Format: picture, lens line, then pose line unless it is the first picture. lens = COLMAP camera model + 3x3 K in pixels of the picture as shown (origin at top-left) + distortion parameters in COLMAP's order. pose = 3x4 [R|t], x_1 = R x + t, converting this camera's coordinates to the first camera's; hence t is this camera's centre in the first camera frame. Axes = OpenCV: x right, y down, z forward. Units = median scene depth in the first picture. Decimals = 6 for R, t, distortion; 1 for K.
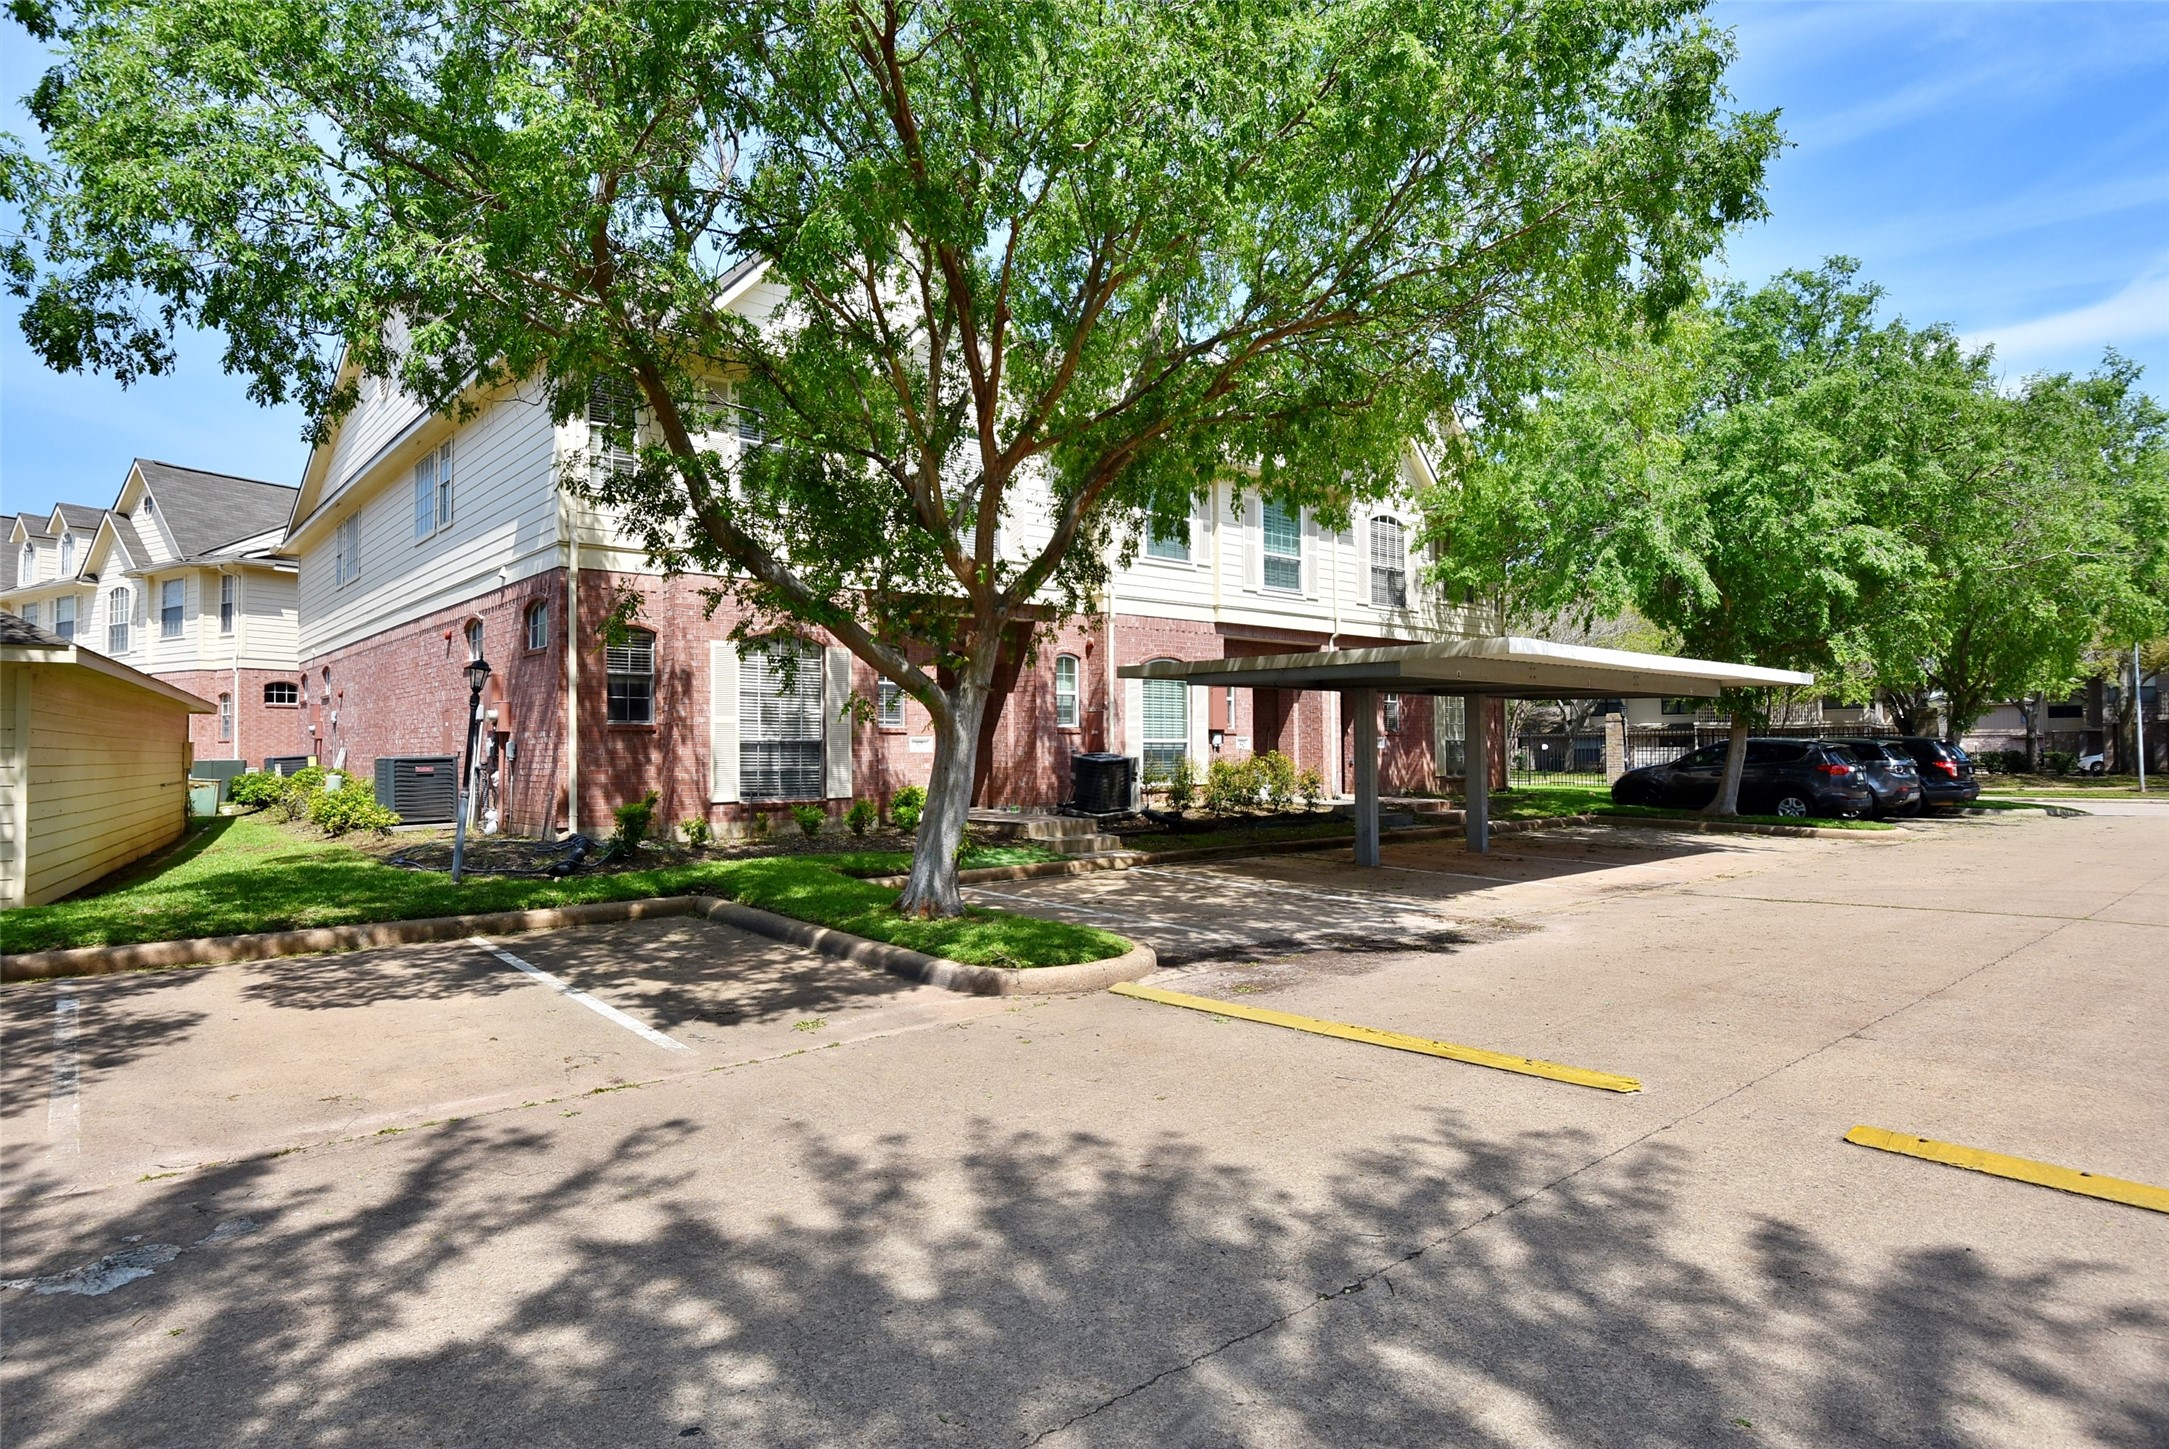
lens RADIAL K [[1168.3, 0, 1088.8], [0, 1168.3, 729.6], [0, 0, 1]] dist [-0.007193, -0.000978]
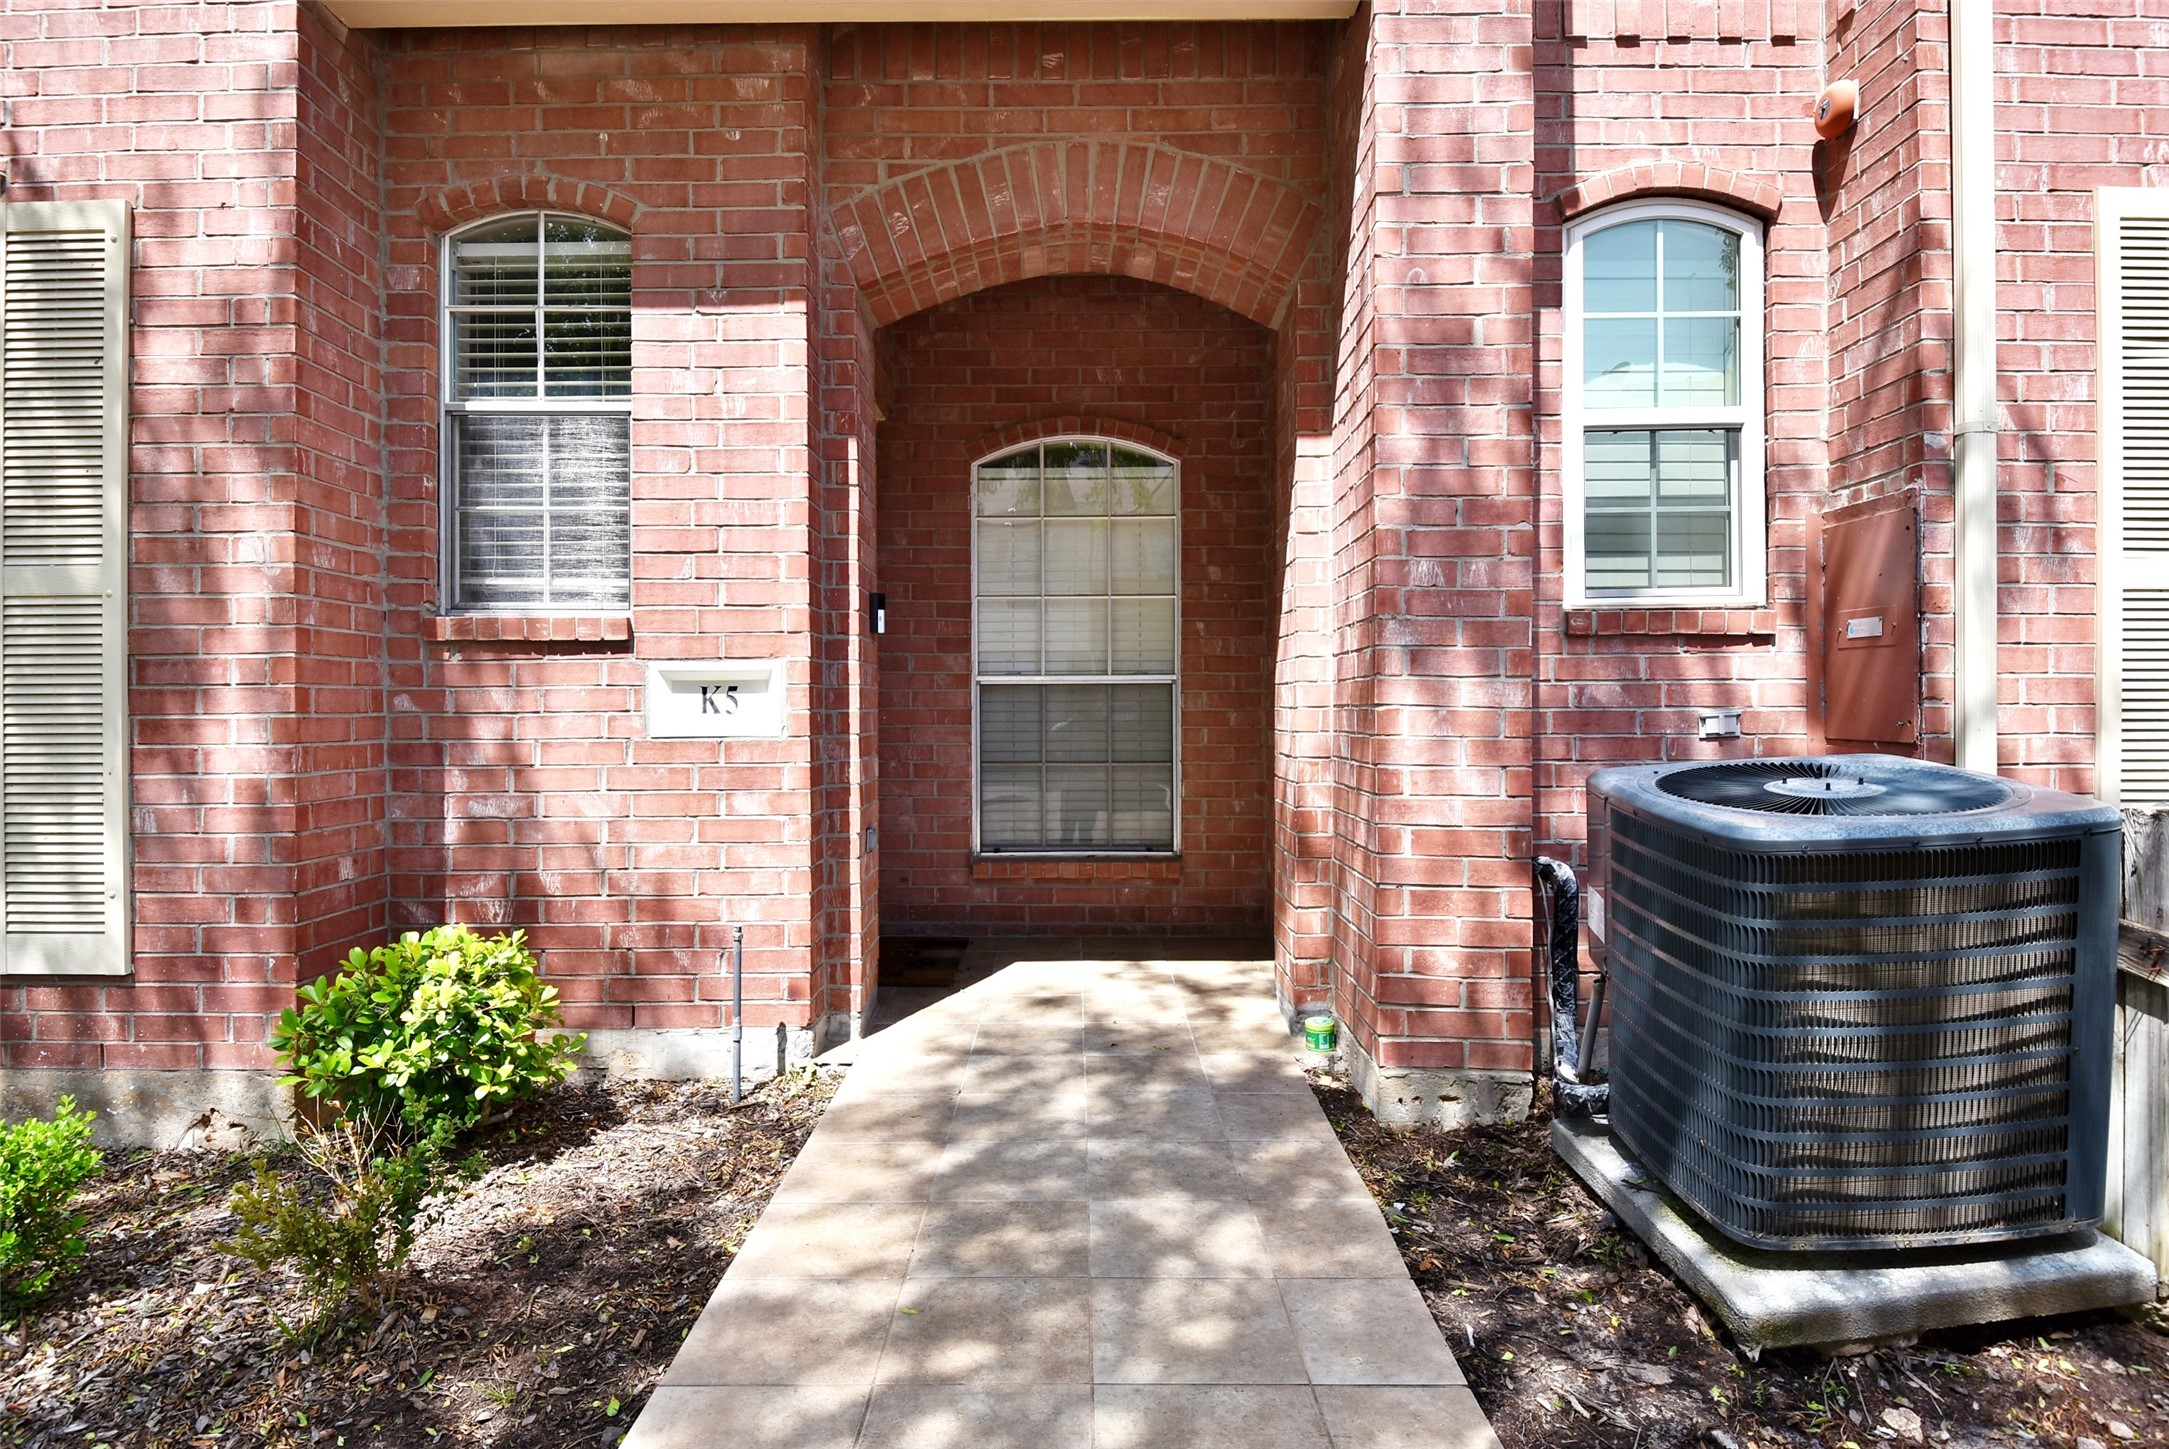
lens RADIAL K [[1168.3, 0, 1081.2], [0, 1168.3, 714.9], [0, 0, 1]] dist [-0.007193, -0.000978]
pose [[0.739759, 0.003301, -0.672864, 0.033915], [0.010655, 0.999805, 0.016619, 0.011377], [0.672788, -0.019463, 0.739579, 0.784373]]
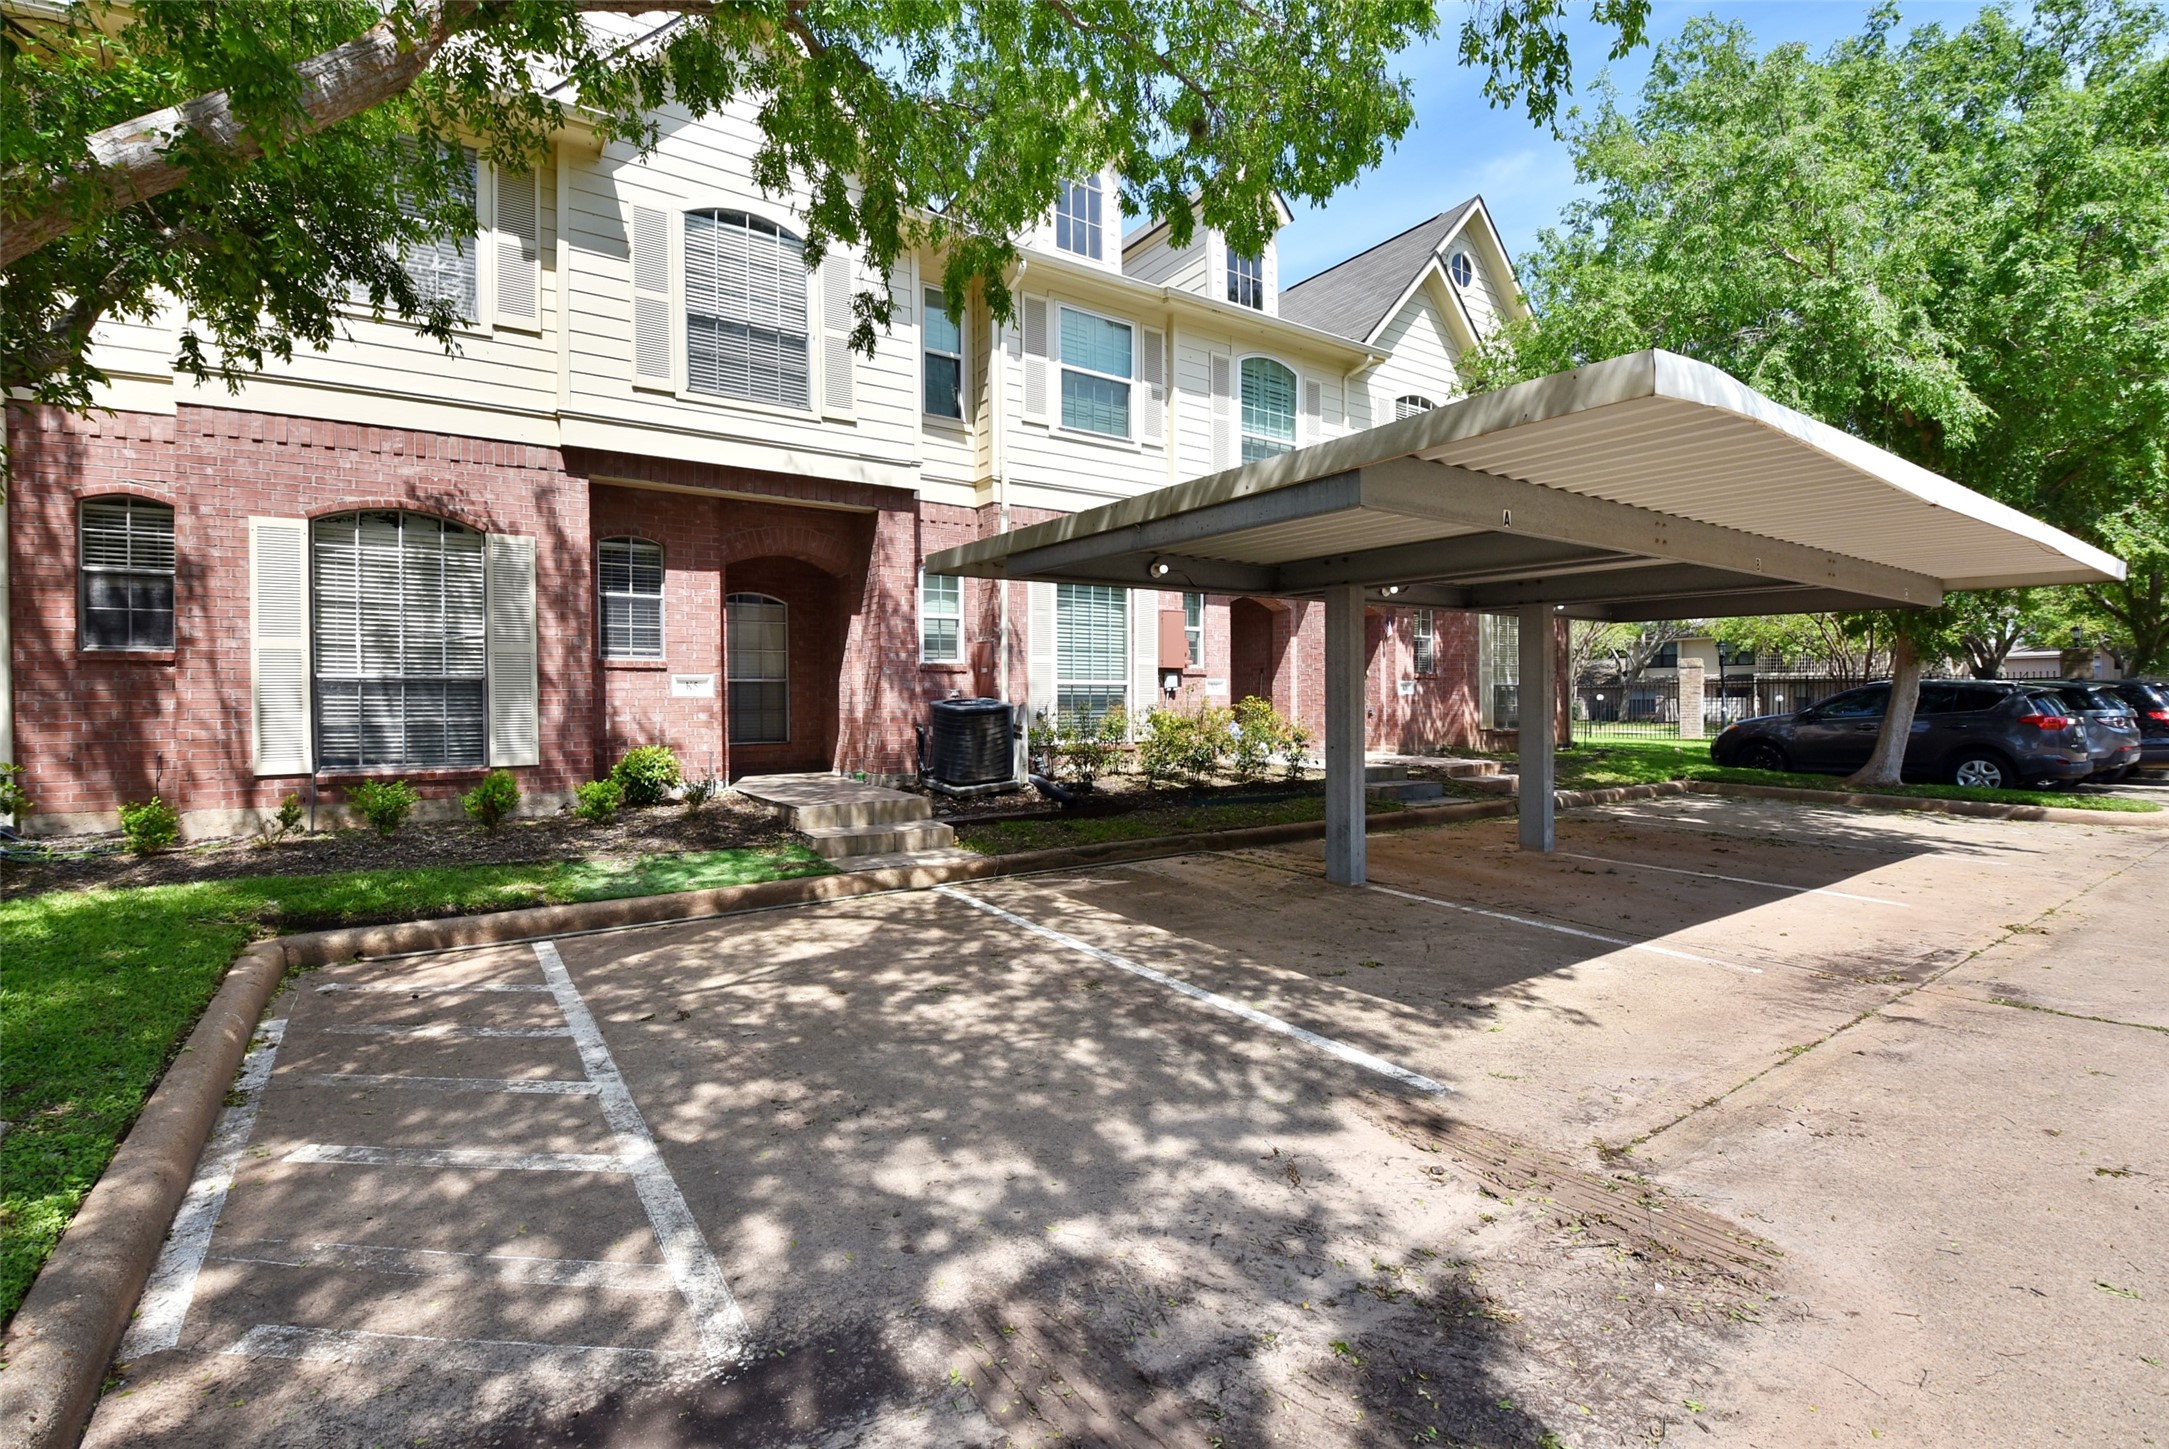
lens RADIAL K [[961.3, 0, 1083.1], [0, 961.3, 715.7], [0, 0, 1]] dist [0.000282, -0.012563]
pose [[0.993389, 0.000697, -0.114793, 0.131666], [0.002951, 0.999496, 0.031604, 0.011588], [0.114757, -0.031734, 0.992887, 0.406639]]
